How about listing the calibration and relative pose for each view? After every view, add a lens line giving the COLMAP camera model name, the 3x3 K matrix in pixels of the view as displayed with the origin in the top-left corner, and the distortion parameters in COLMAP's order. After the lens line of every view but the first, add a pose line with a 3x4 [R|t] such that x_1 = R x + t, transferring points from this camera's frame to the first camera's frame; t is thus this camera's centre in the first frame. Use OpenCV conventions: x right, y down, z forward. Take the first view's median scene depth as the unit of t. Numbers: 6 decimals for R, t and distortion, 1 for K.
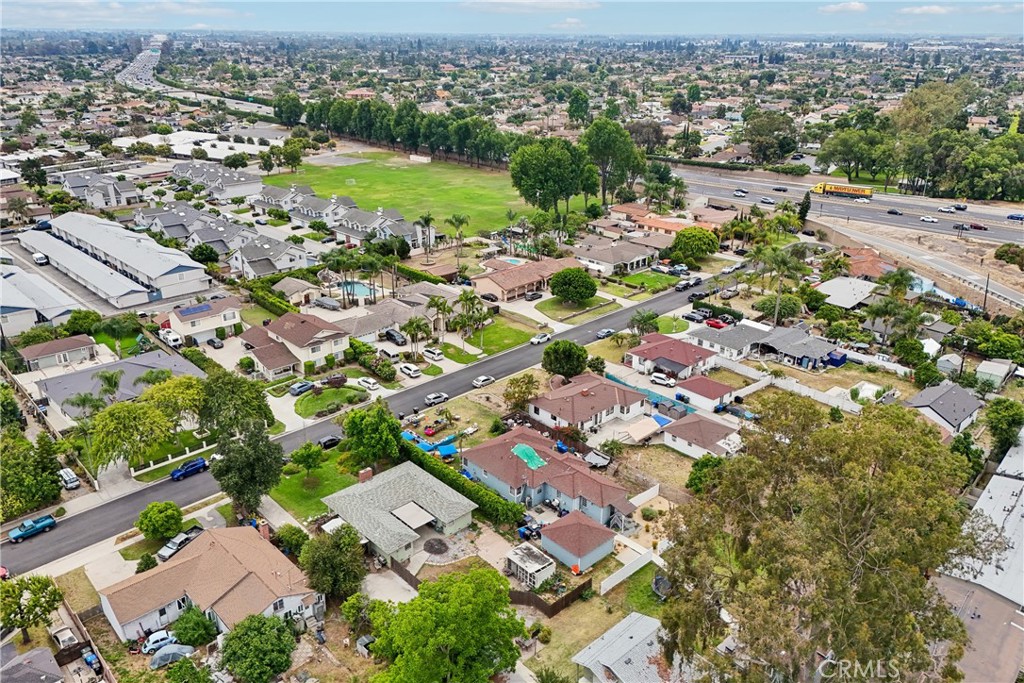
lens RADIAL K [[753.8, 0, 512.0], [0, 753.8, 341.5], [0, 0, 1]] dist [0.078419, -0.082149]
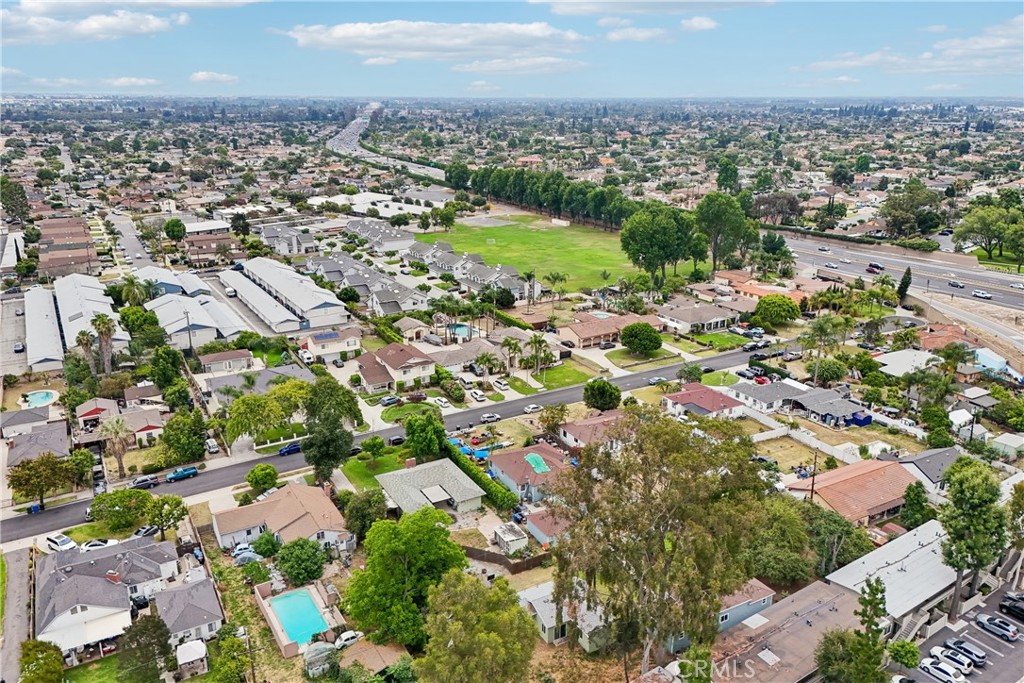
lens RADIAL K [[753.8, 0, 512.0], [0, 753.8, 341.5], [0, 0, 1]] dist [0.078419, -0.082149]
pose [[0.973700, 0.067741, -0.217532, 0.139421], [-0.084329, 0.994122, -0.067894, 0.023315], [0.211655, 0.084453, 0.973689, -0.142660]]
